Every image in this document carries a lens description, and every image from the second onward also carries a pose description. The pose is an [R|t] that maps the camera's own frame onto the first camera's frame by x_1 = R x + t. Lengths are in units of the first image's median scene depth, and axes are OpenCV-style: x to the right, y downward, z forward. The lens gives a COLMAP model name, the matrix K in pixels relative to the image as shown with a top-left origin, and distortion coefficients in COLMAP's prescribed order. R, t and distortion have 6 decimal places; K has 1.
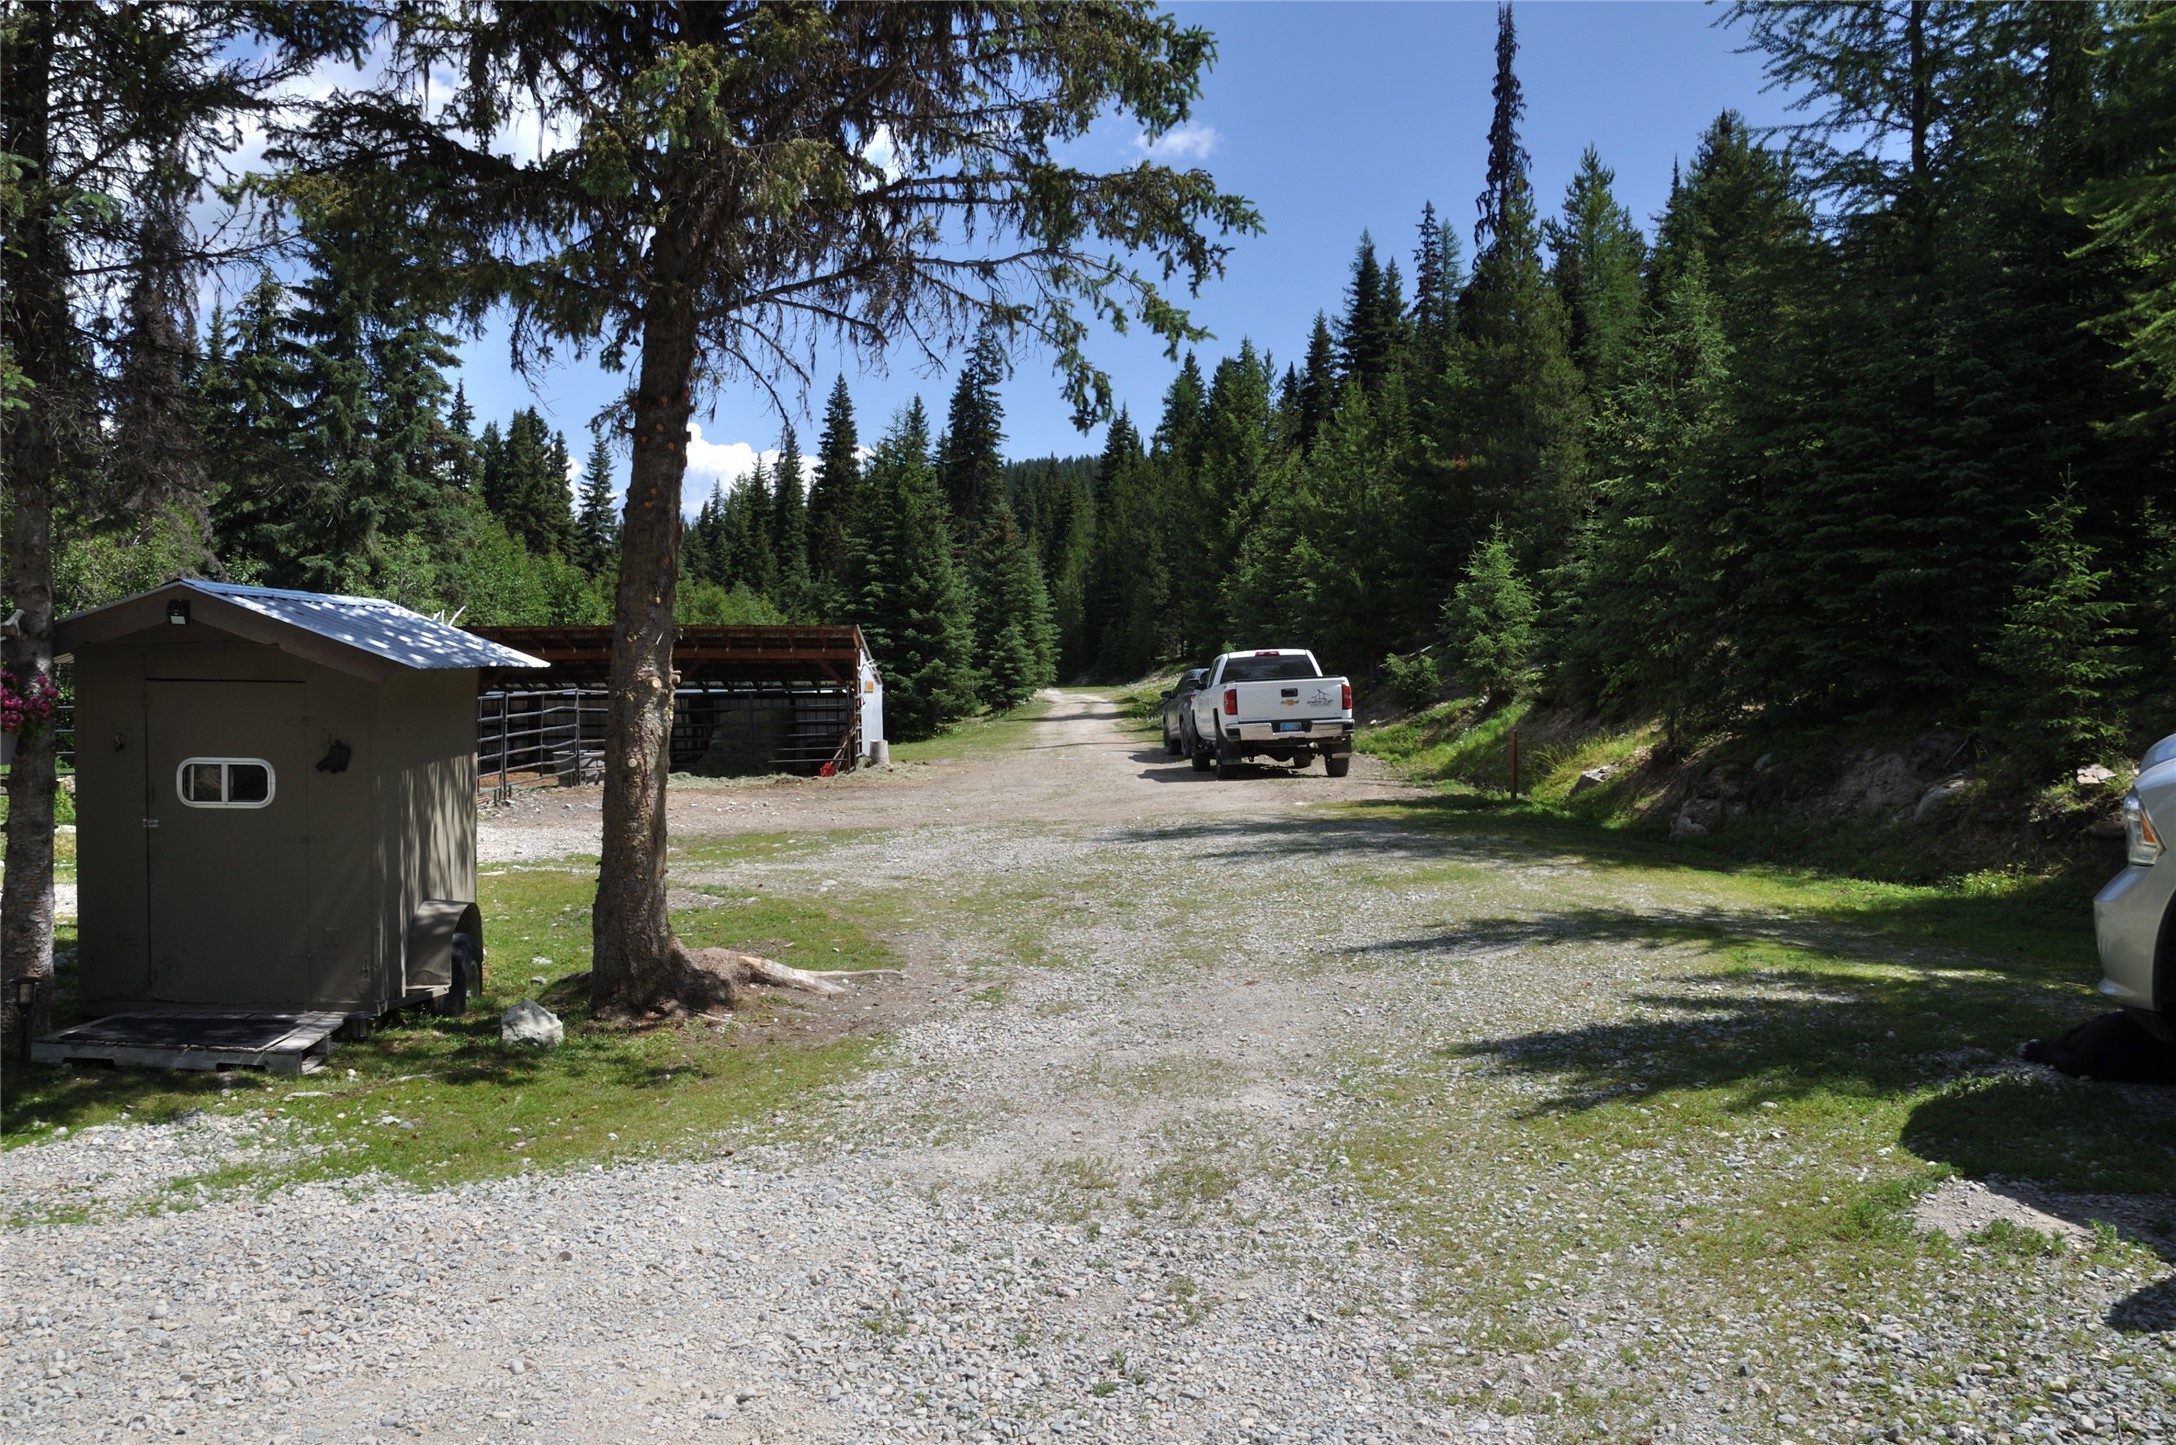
lens RADIAL K [[1759.2, 0, 1090.0], [0, 1759.2, 737.5], [0, 0, 1]] dist [-0.137510, 0.122398]
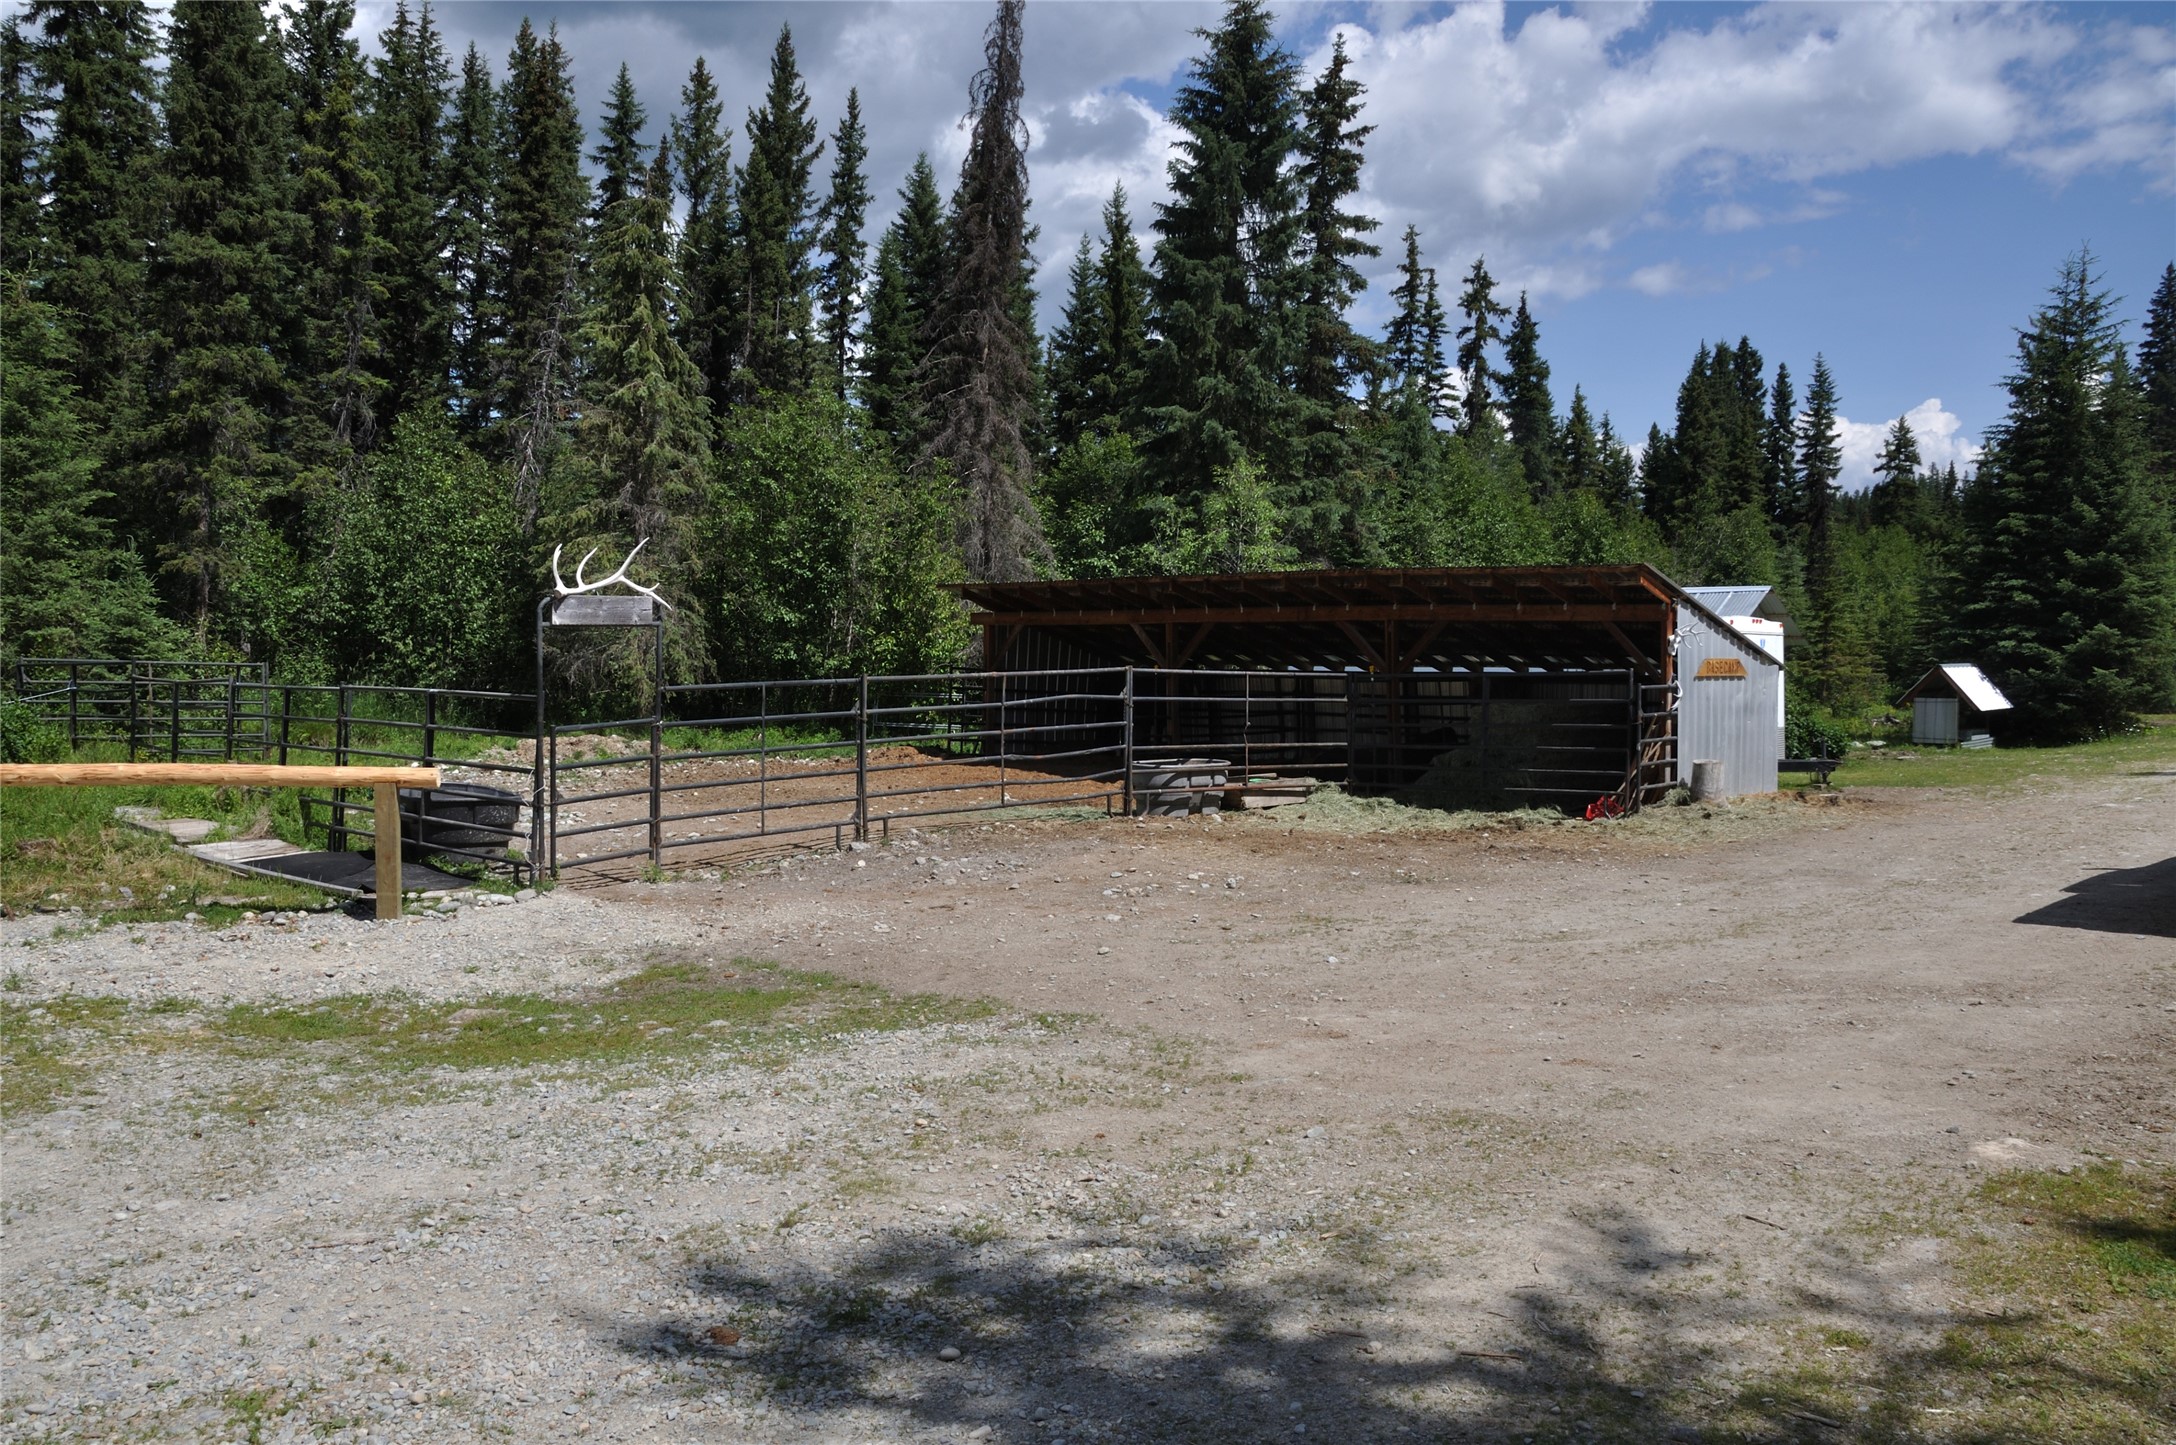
lens RADIAL K [[1759.2, 0, 1091.7], [0, 1759.2, 724.6], [0, 0, 1]] dist [-0.137510, 0.122398]
pose [[0.730752, 0.034452, -0.681773, 0.411401], [-0.025961, 0.999406, 0.022677, -0.060491], [0.682149, 0.001128, 0.731212, 1.451154]]
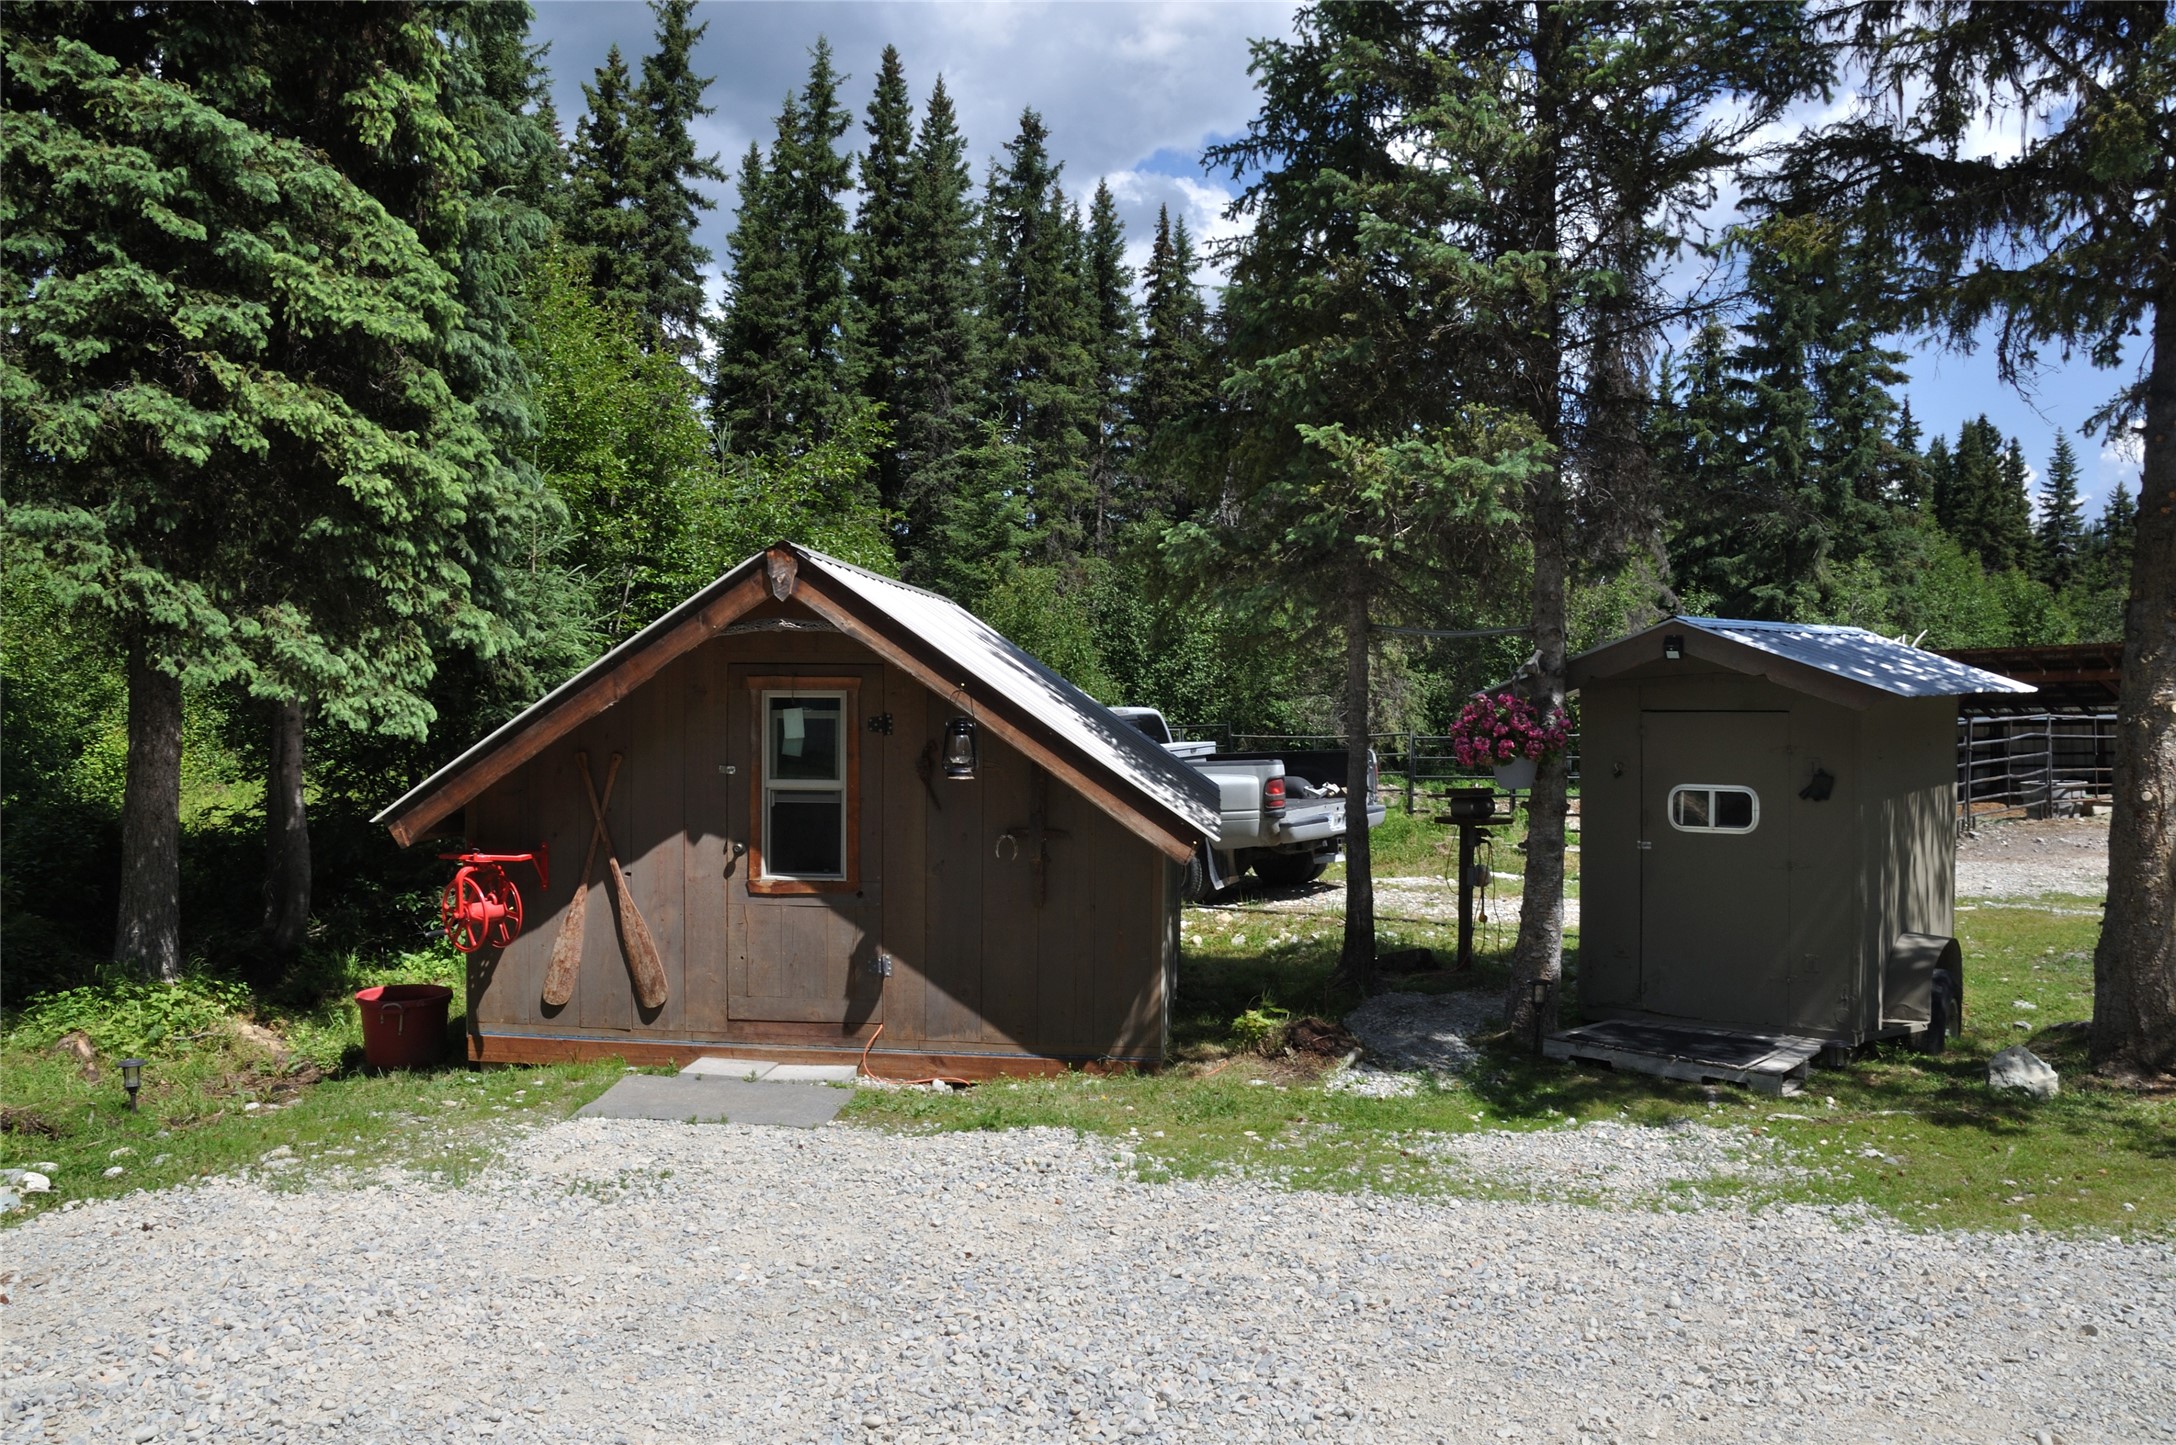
lens RADIAL K [[1759.2, 0, 1070.7], [0, 1759.2, 734.4], [0, 0, 1]] dist [-0.137510, 0.122398]
pose [[0.695411, -0.005481, -0.718591, -0.015950], [-0.006993, 0.999872, -0.014394, -0.000899], [0.718578, 0.015035, 0.695284, -0.015750]]
